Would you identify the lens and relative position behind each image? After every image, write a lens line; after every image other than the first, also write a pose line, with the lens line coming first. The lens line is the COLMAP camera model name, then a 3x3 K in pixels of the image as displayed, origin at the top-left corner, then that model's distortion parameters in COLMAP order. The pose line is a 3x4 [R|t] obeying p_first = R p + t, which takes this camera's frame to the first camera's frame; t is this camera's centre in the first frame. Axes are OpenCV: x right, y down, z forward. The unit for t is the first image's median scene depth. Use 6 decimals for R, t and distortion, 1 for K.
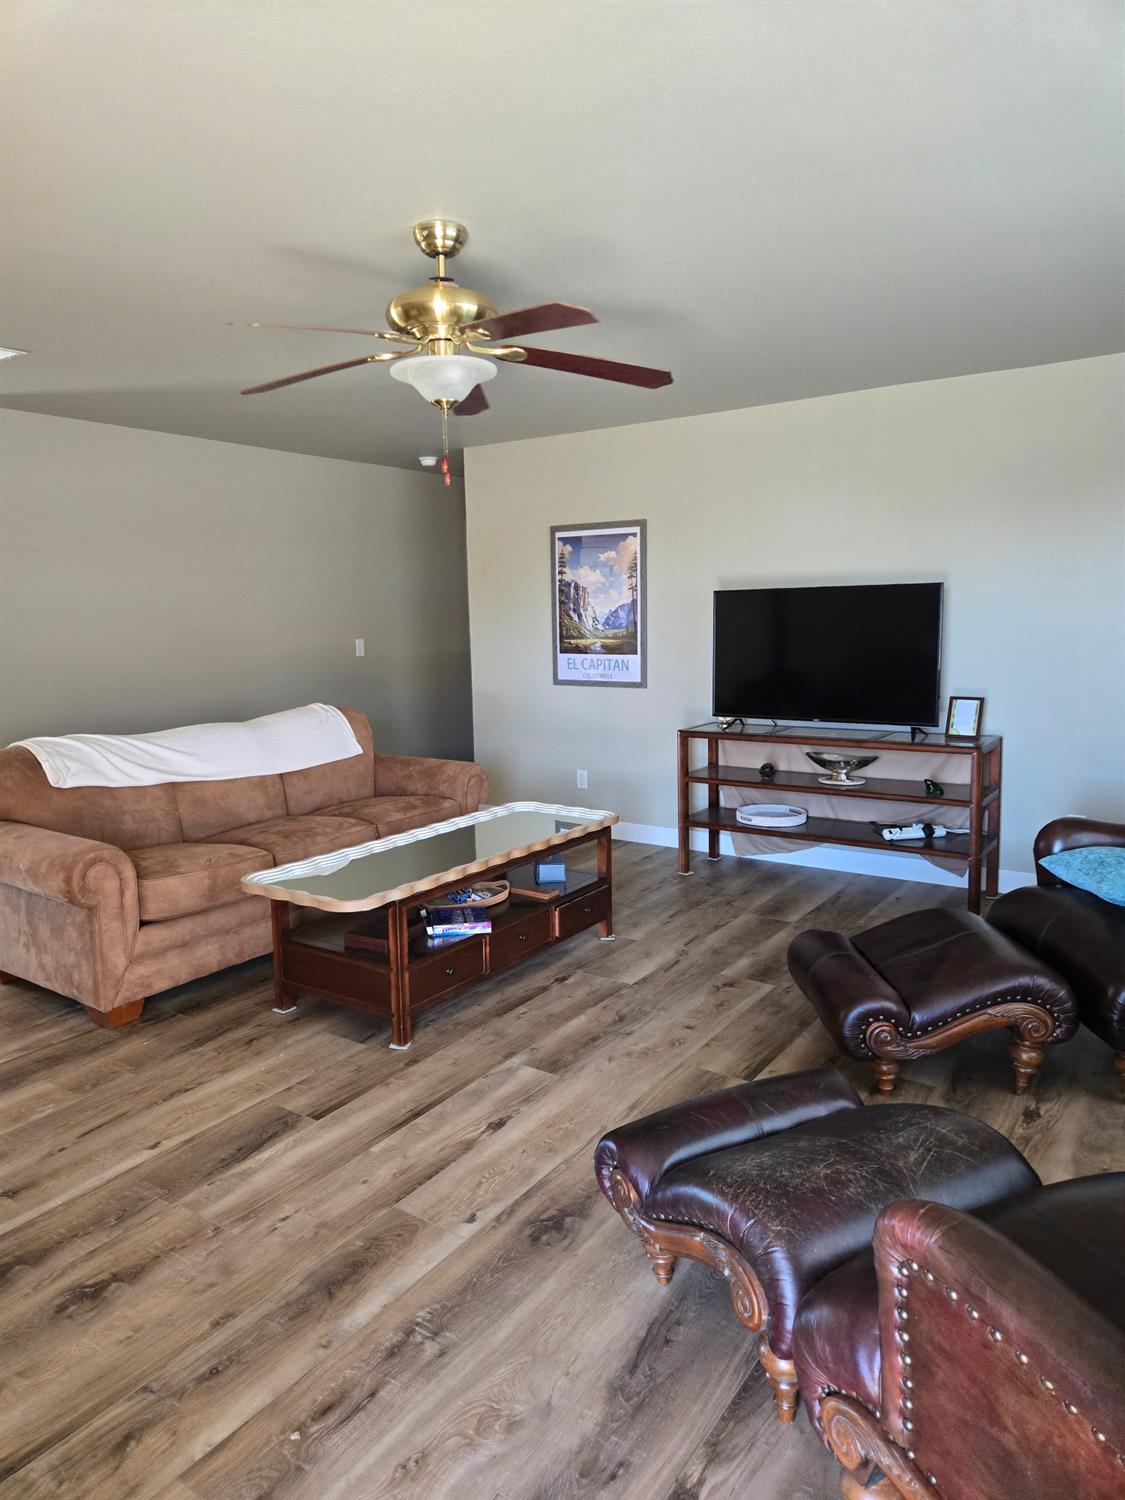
lens RADIAL K [[1005.9, 0, 560.6], [0, 1005.9, 749.6], [0, 0, 1]] dist [0.067147, -0.020072]
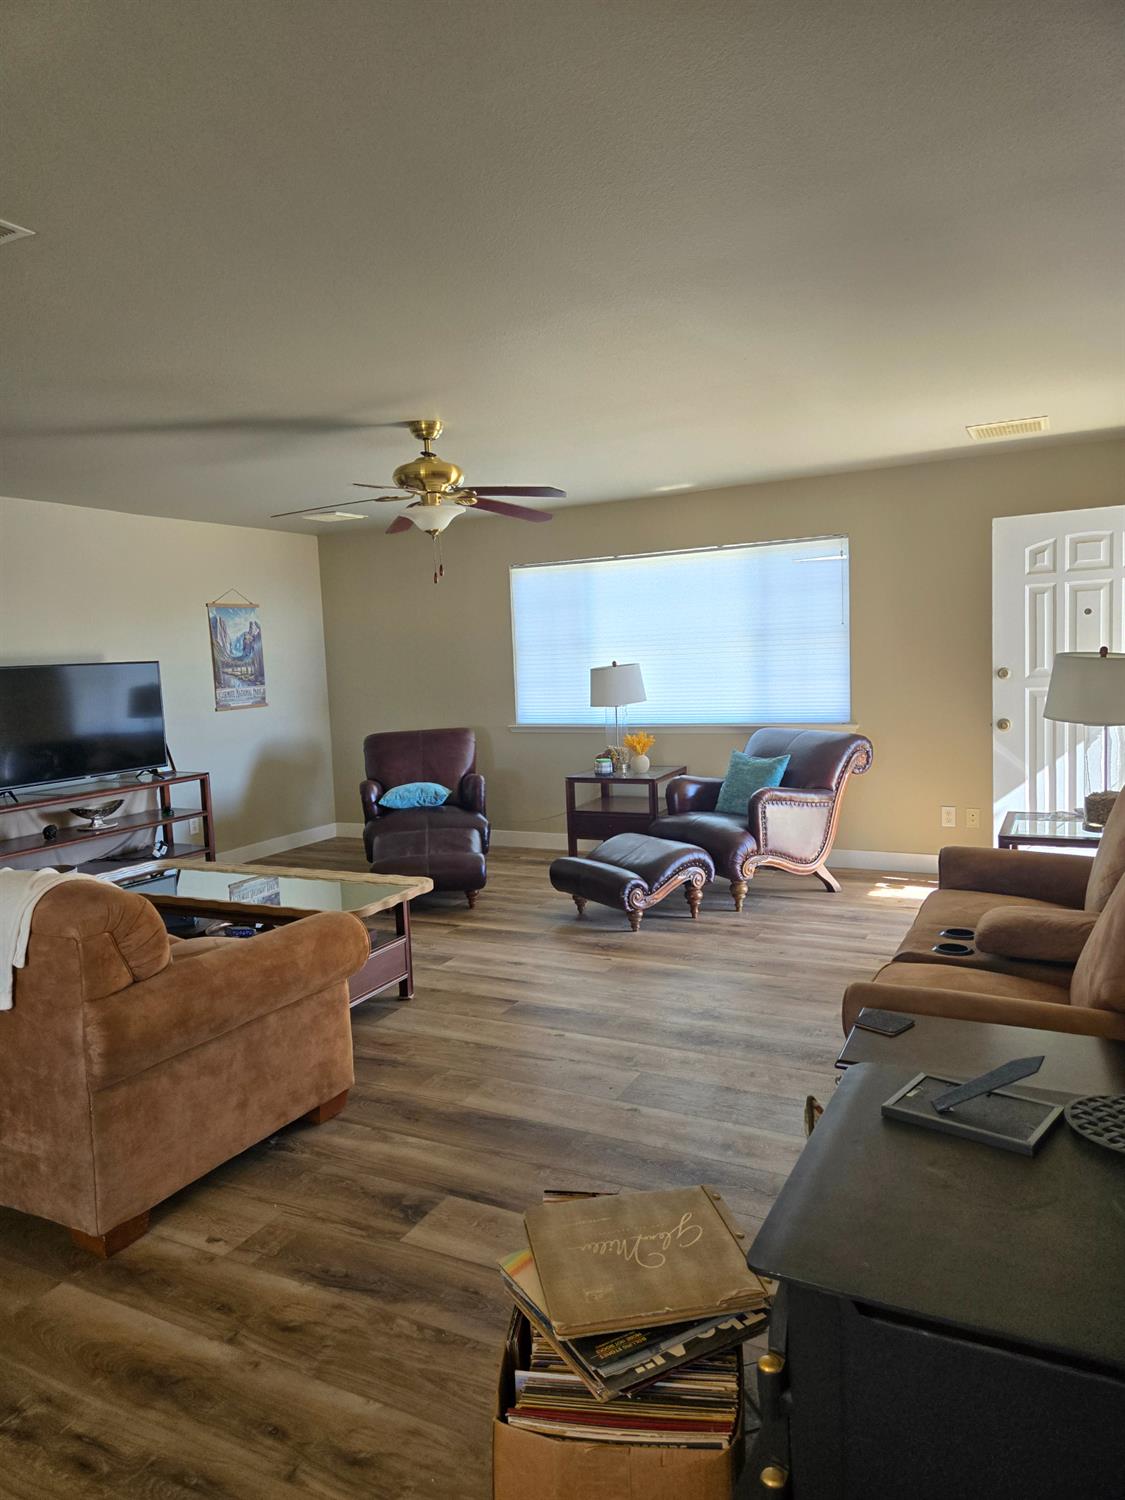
lens RADIAL K [[1005.9, 0, 560.3], [0, 1005.9, 748.1], [0, 0, 1]] dist [0.067147, -0.020072]
pose [[-0.138648, -0.066935, 0.988077, -1.507405], [0.197108, 0.975887, 0.093768, -0.097404], [-0.970528, 0.207758, -0.122111, 0.965145]]
